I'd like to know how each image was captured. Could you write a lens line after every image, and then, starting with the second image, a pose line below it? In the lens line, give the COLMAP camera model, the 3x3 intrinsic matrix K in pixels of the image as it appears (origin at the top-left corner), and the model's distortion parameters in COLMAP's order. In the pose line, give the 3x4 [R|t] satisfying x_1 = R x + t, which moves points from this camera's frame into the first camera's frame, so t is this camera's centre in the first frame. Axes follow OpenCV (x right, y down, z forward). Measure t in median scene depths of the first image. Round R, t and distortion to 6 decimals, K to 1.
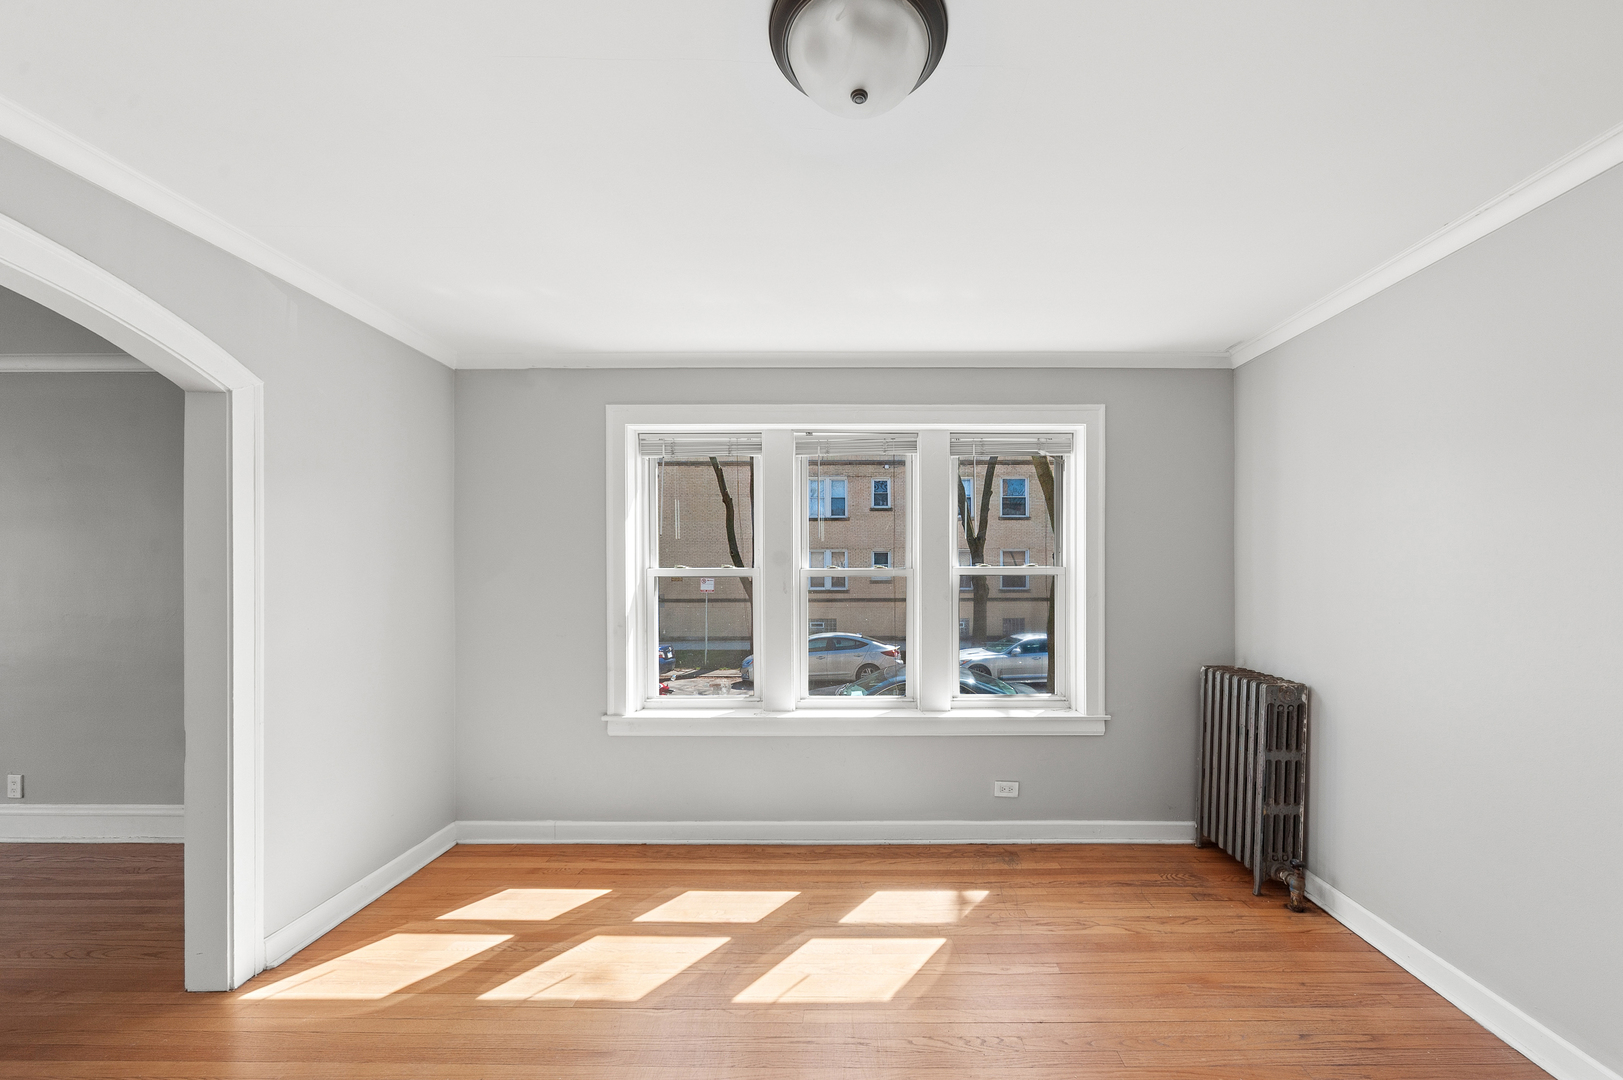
lens RADIAL K [[588.3, 0, 860.1], [0, 588.3, 578.2], [0, 0, 1]] dist [-0.002186, -0.000187]
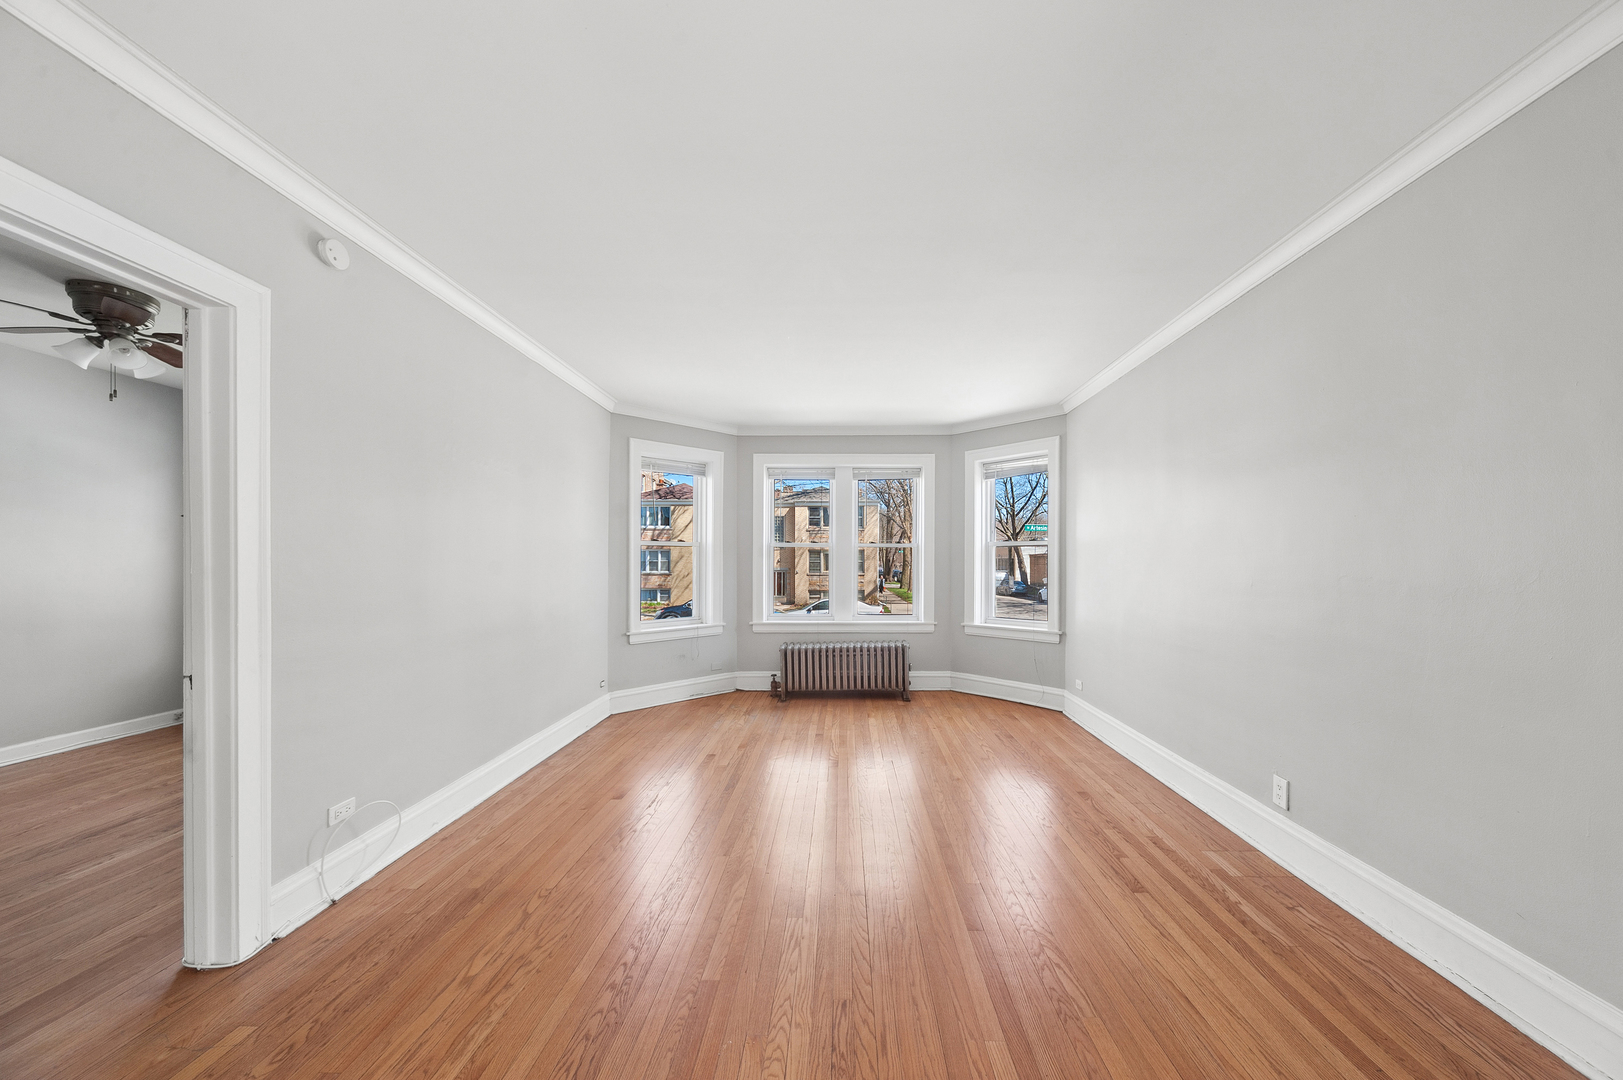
lens RADIAL K [[561.0, 0, 835.9], [0, 561.0, 562.7], [0, 0, 1]] dist [-0.000760, -0.000114]
pose [[-0.011812, 0.001564, -0.999929, -0.708627], [-0.009817, 0.999950, 0.001680, 0.052000], [0.999882, 0.009837, -0.011796, 0.421305]]
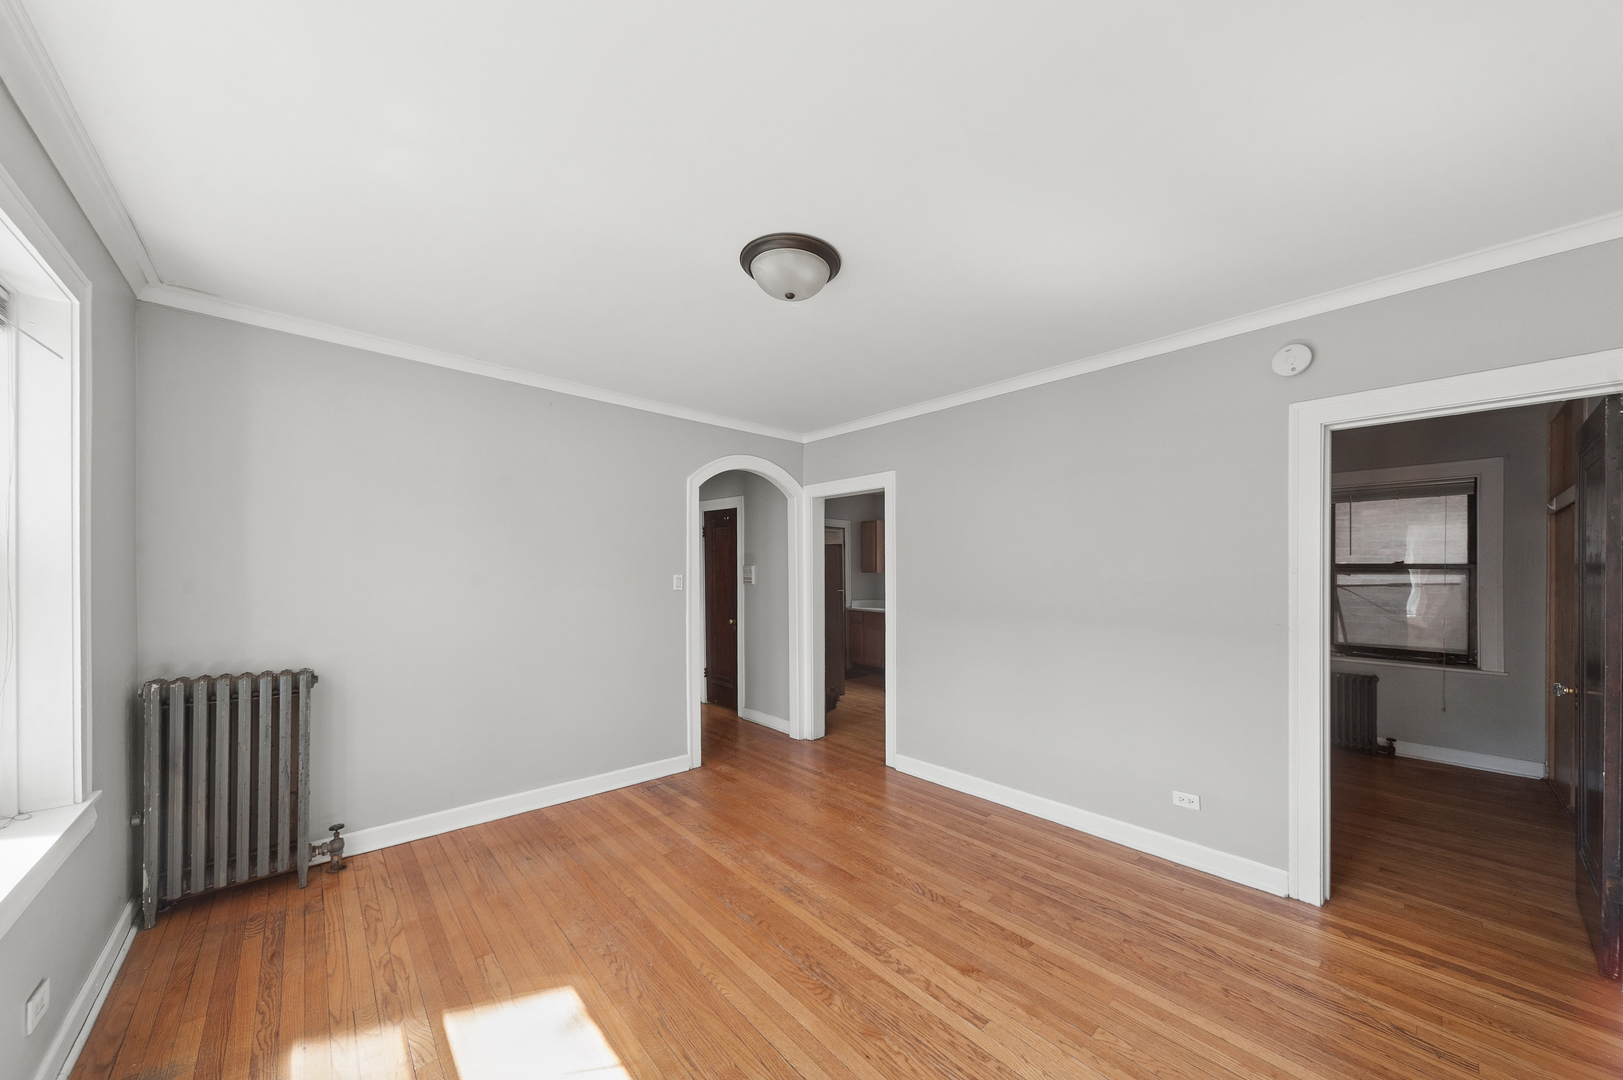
lens RADIAL K [[569.9, 0, 813.8], [0, 569.9, 578.7], [0, 0, 1]] dist [0.007709, 0.000019]
pose [[-0.667160, -0.009069, 0.744859, -0.541523], [0.001191, 0.999912, 0.013241, 0.003985], [-0.744914, 0.009722, -0.667090, 0.870445]]
